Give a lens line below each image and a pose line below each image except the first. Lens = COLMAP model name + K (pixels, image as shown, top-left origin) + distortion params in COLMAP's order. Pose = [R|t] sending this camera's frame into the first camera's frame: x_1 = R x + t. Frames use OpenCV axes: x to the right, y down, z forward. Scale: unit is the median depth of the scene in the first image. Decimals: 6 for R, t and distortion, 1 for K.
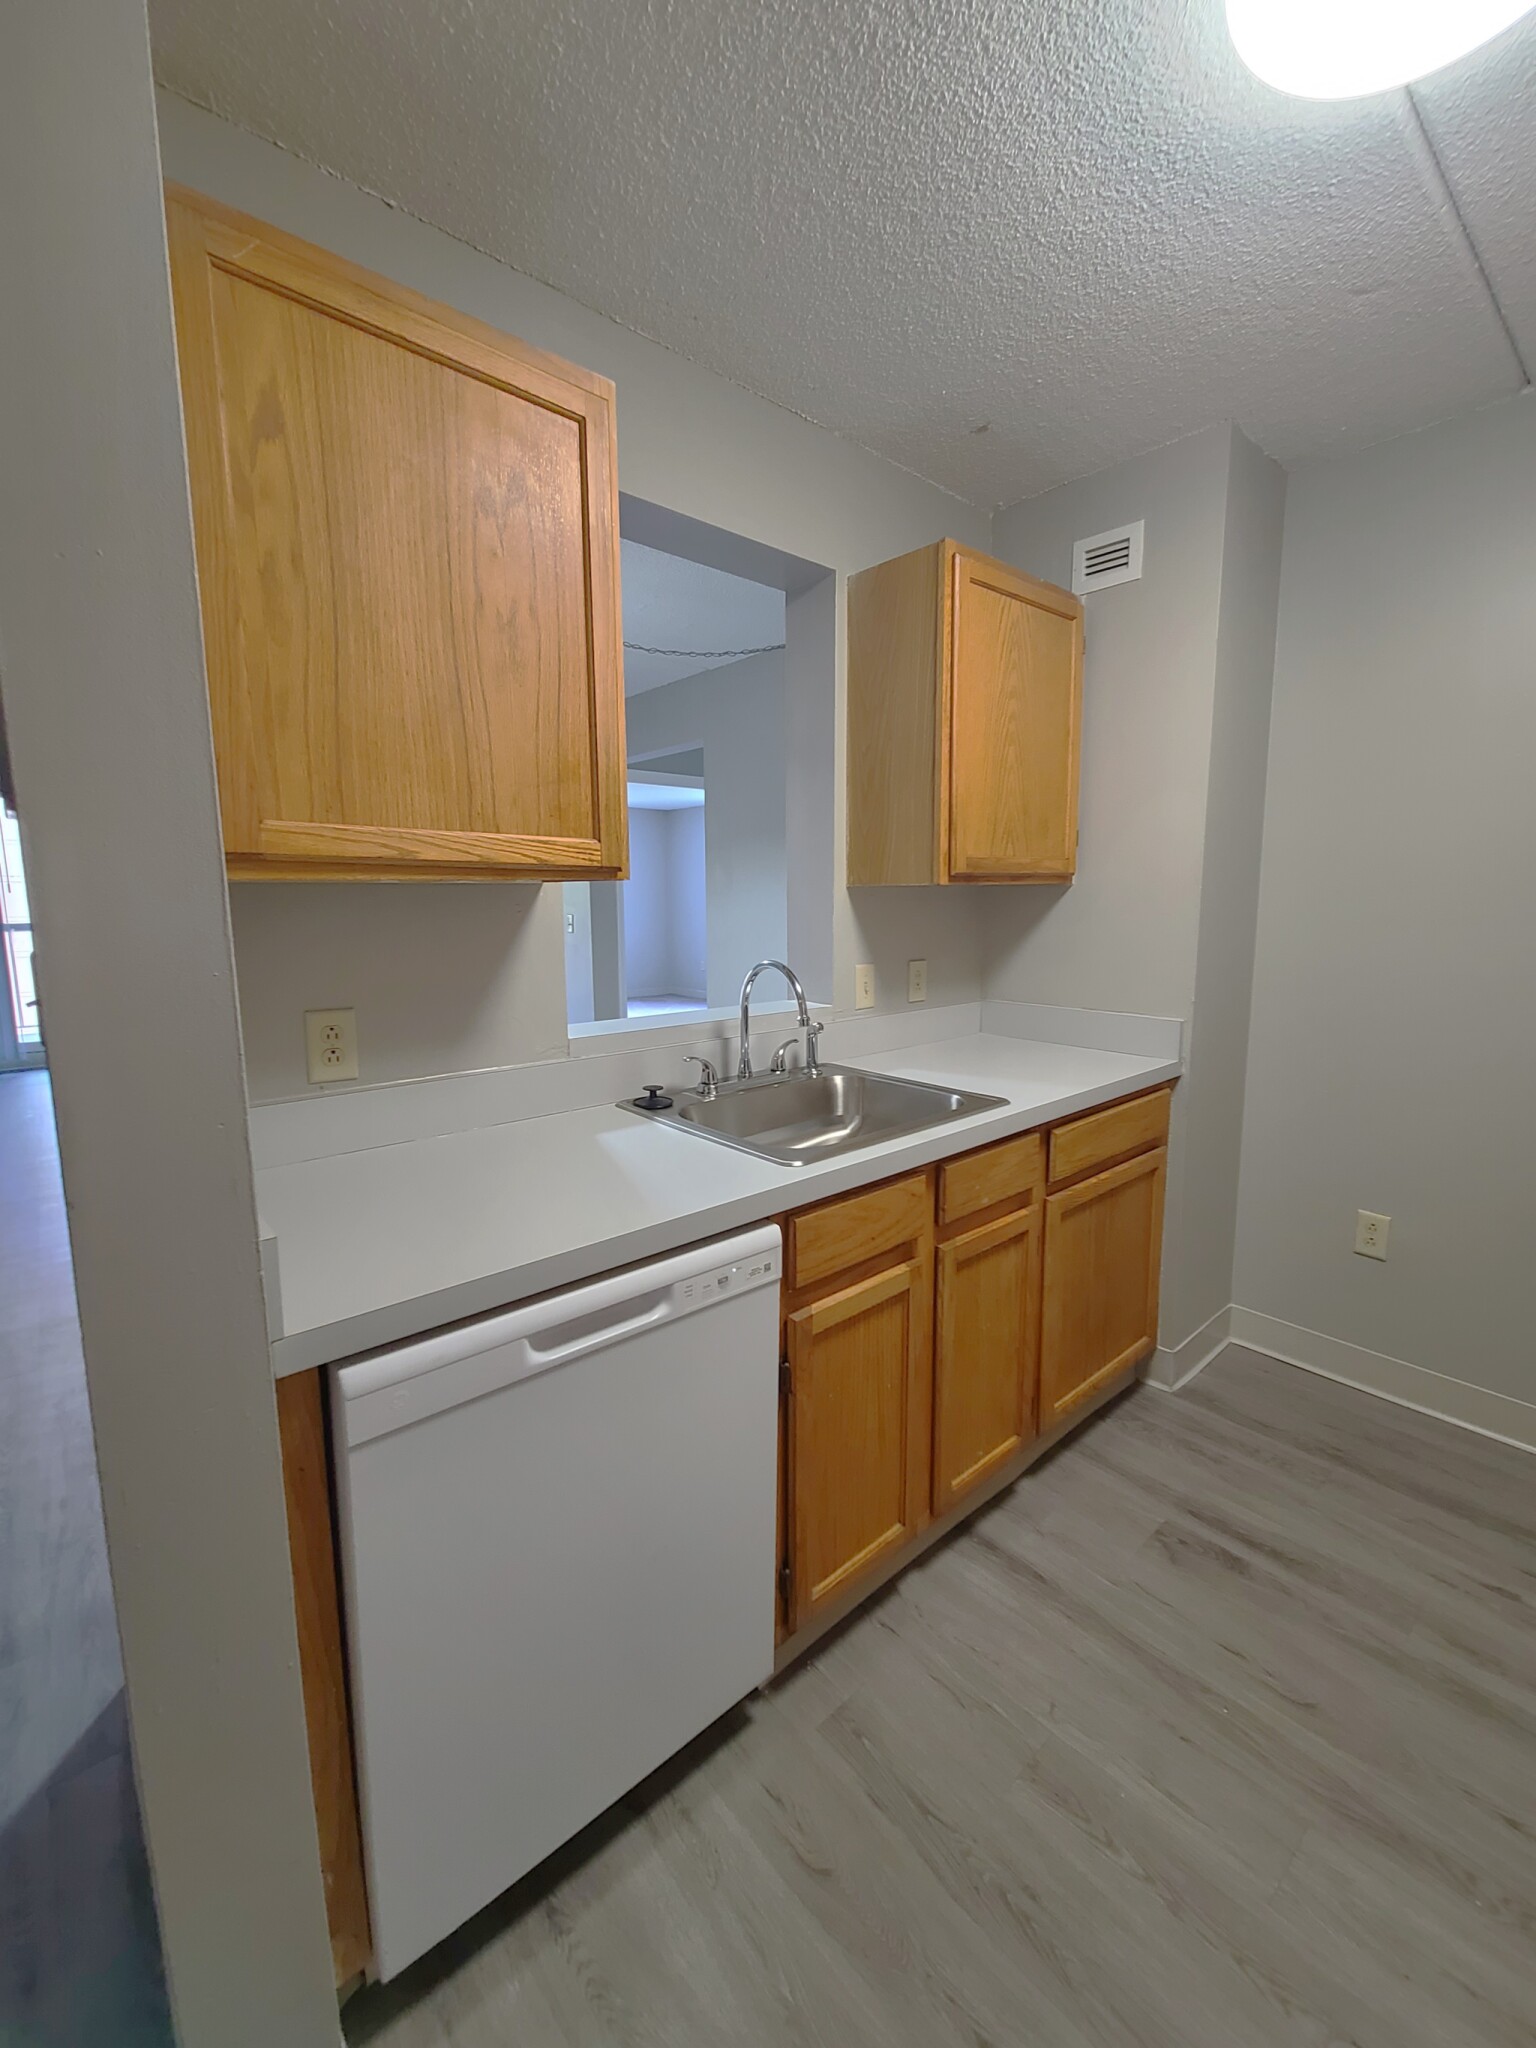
lens RADIAL K [[836.0, 0, 783.0], [0, 836.0, 1014.0], [0, 0, 1]] dist [-0.001044, -0.006483]
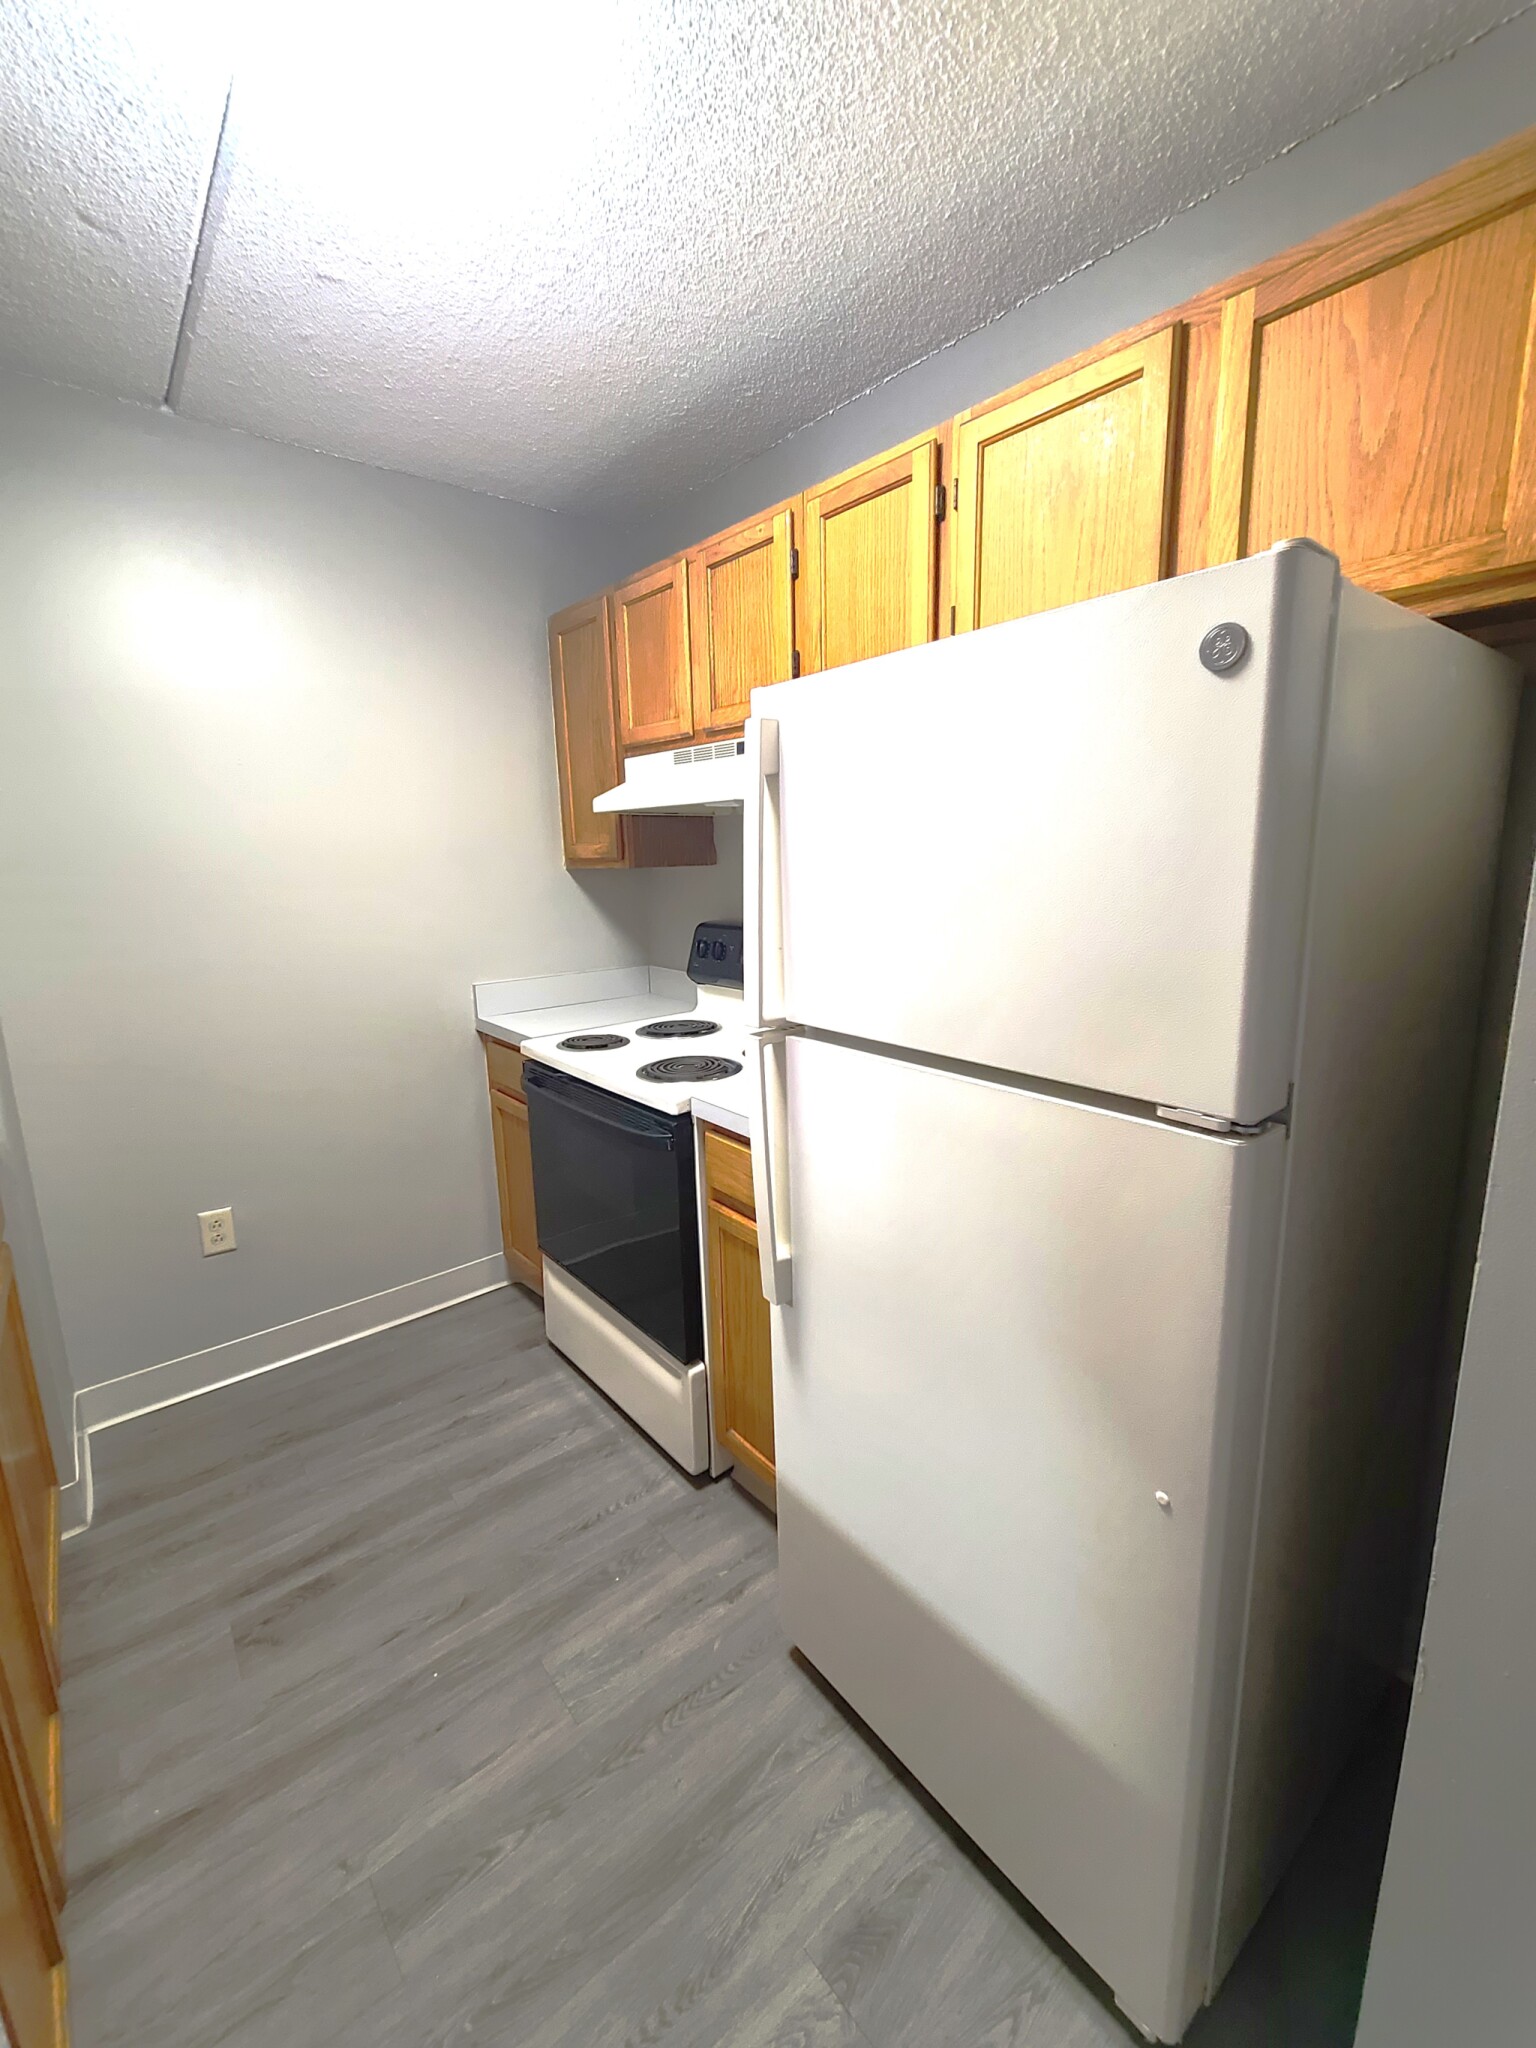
lens RADIAL K [[836.0, 0, 783.0], [0, 836.0, 1014.0], [0, 0, 1]] dist [-0.001044, -0.006483]
pose [[0.010720, -0.187470, 0.982212, -0.283878], [0.159474, 0.970016, 0.183402, -0.082167], [-0.987144, 0.154671, 0.040295, 0.322756]]
